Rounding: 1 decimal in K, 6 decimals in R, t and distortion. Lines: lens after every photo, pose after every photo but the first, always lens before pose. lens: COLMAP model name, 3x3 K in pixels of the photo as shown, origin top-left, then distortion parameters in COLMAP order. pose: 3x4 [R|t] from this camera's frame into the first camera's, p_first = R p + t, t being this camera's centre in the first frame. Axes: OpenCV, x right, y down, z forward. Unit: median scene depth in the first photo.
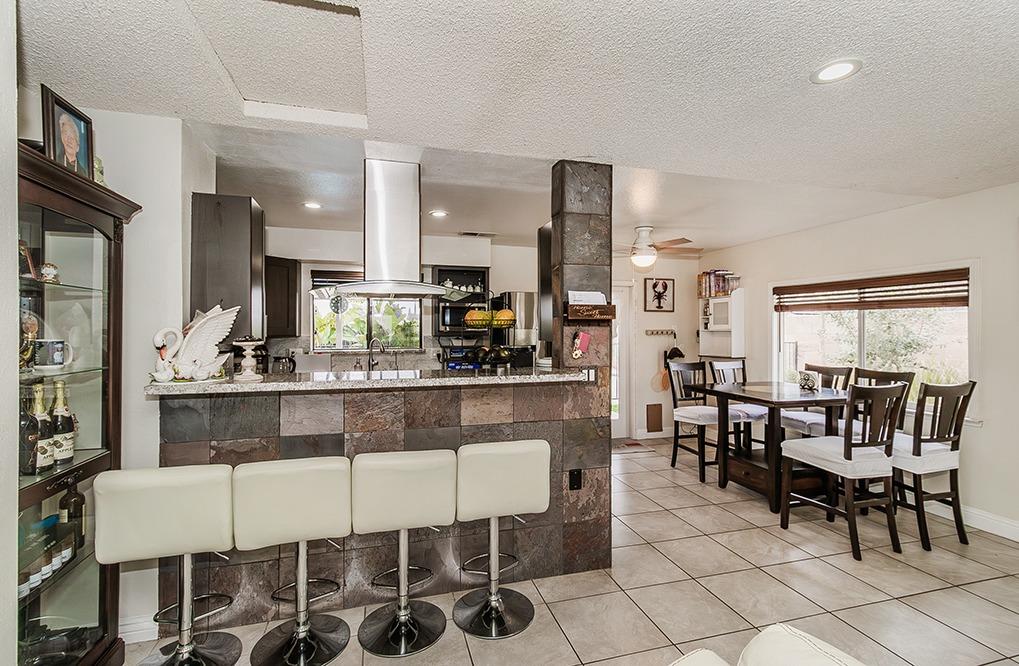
lens RADIAL K [[463.0, 0, 514.8], [0, 463.0, 335.1], [0, 0, 1]] dist [0.041061, 0.000057]
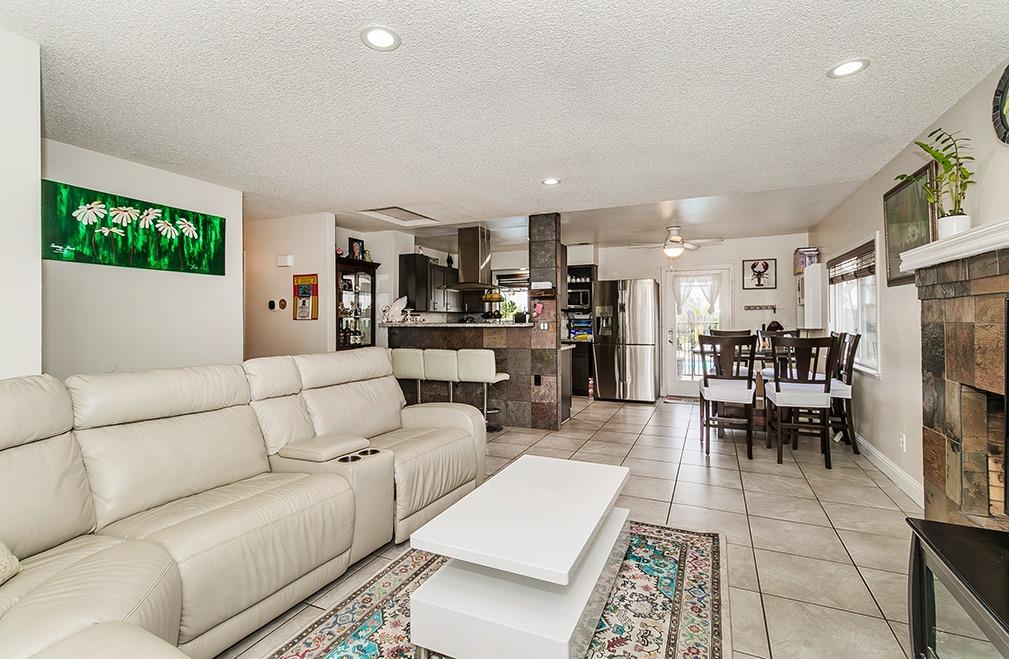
lens RADIAL K [[458.8, 0, 501.4], [0, 458.8, 324.0], [0, 0, 1]] dist [-0.002184, -0.000160]
pose [[0.759067, 0.003718, -0.651002, 0.616010], [-0.003735, 0.999992, 0.001355, 0.037836], [0.651001, 0.001403, 0.759075, -0.263226]]
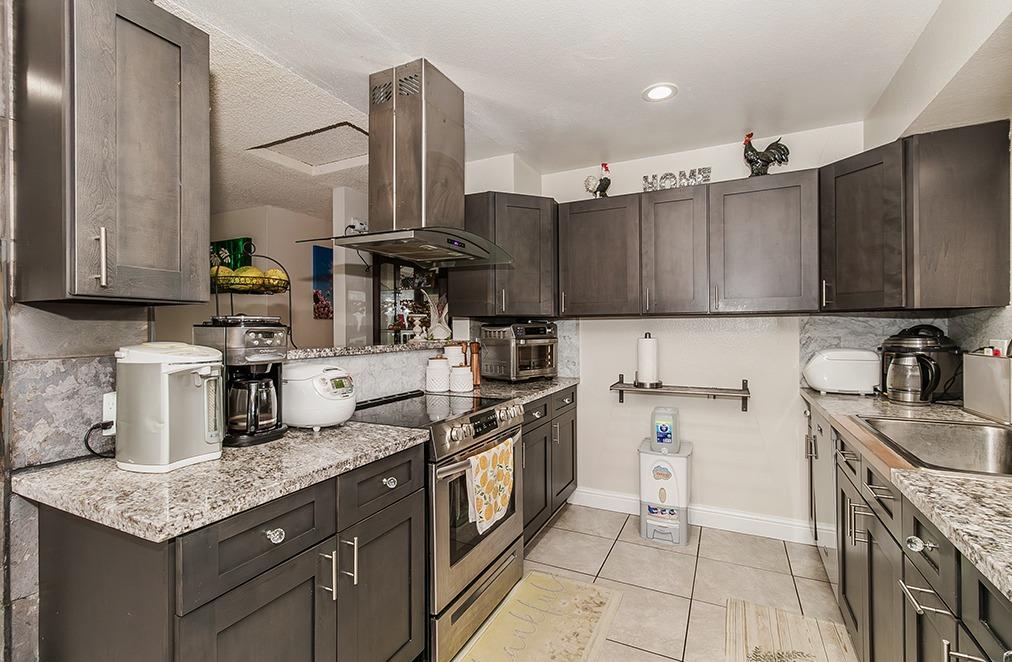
lens RADIAL K [[460.2, 0, 502.9], [0, 460.2, 325.4], [0, 0, 1]] dist [-0.002184, -0.000160]
pose [[-0.675793, 0.002144, -0.737089, 0.093808], [-0.003431, 0.999976, 0.006055, 0.015158], [0.737084, 0.006621, -0.675769, 0.841369]]
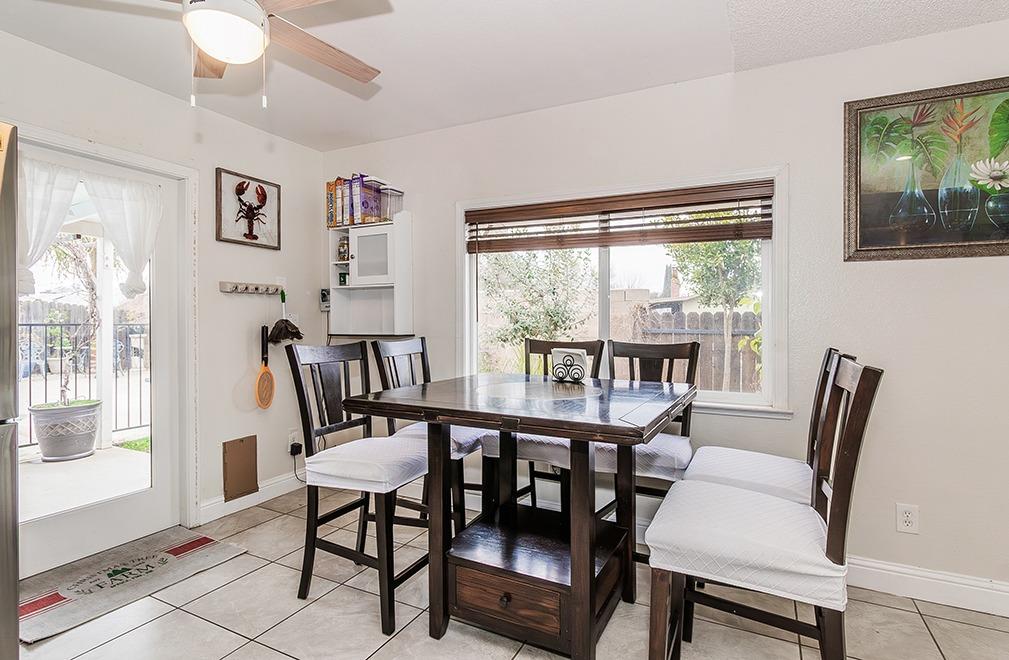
lens RADIAL K [[503.1, 0, 507.7], [0, 503.1, 324.4], [0, 0, 1]] dist [0.002371, 0.000414]
pose [[0.676937, -0.003540, 0.736032, 0.117671], [0.004031, 0.999991, 0.001102, 0.035413], [-0.736030, 0.002221, 0.676945, 0.496503]]
